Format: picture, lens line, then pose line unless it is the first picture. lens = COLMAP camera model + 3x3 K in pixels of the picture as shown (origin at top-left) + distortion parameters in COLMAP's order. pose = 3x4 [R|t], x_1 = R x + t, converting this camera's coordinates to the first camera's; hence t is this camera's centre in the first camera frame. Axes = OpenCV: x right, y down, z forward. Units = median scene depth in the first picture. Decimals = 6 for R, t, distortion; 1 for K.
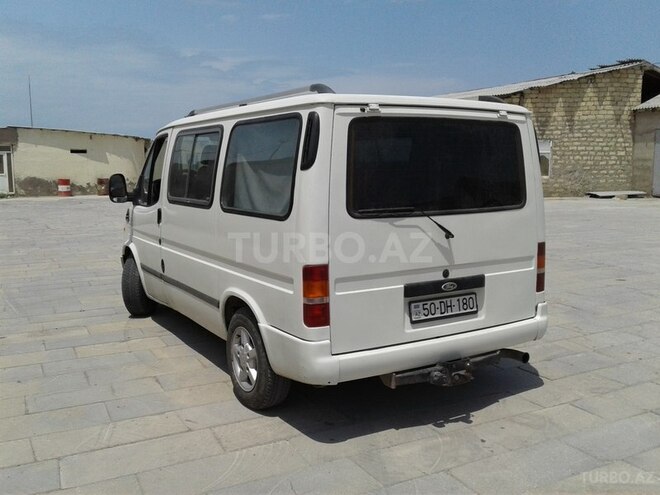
lens RADIAL K [[623.1, 0, 334.1], [0, 623.1, 246.3], [0, 0, 1]] dist [0.103450, -0.202909]
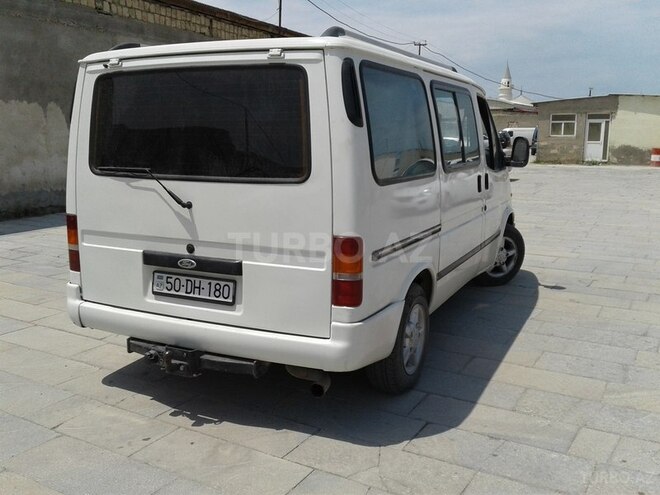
lens RADIAL K [[623.1, 0, 334.1], [0, 623.1, 246.3], [0, 0, 1]] dist [0.103450, -0.202909]
pose [[0.527364, 0.153893, -0.835586, 0.934351], [-0.113977, 0.987384, 0.109916, -0.072156], [0.841960, 0.037272, 0.538251, 0.647371]]
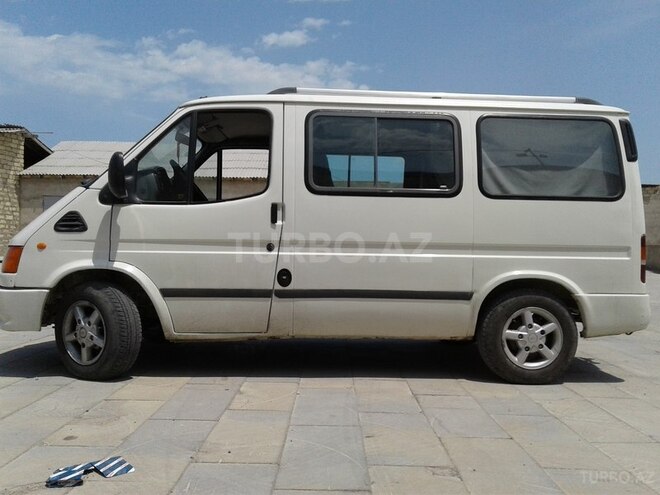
lens RADIAL K [[623.1, 0, 334.1], [0, 623.1, 246.3], [0, 0, 1]] dist [0.103450, -0.202909]
pose [[0.470367, 0.013110, 0.882374, -2.043772], [0.095446, 0.993268, -0.065637, 0.109757], [-0.877294, 0.115093, 0.465949, 1.315794]]
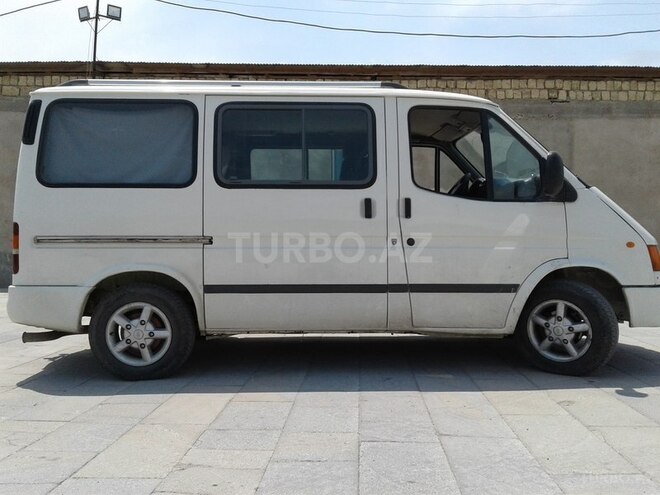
lens RADIAL K [[623.1, 0, 334.1], [0, 623.1, 246.3], [0, 0, 1]] dist [0.103450, -0.202909]
pose [[-0.486660, 0.006365, -0.873568, 1.015207], [-0.107190, 0.991982, 0.066943, -0.093659], [0.866990, 0.126216, -0.482076, 2.862138]]
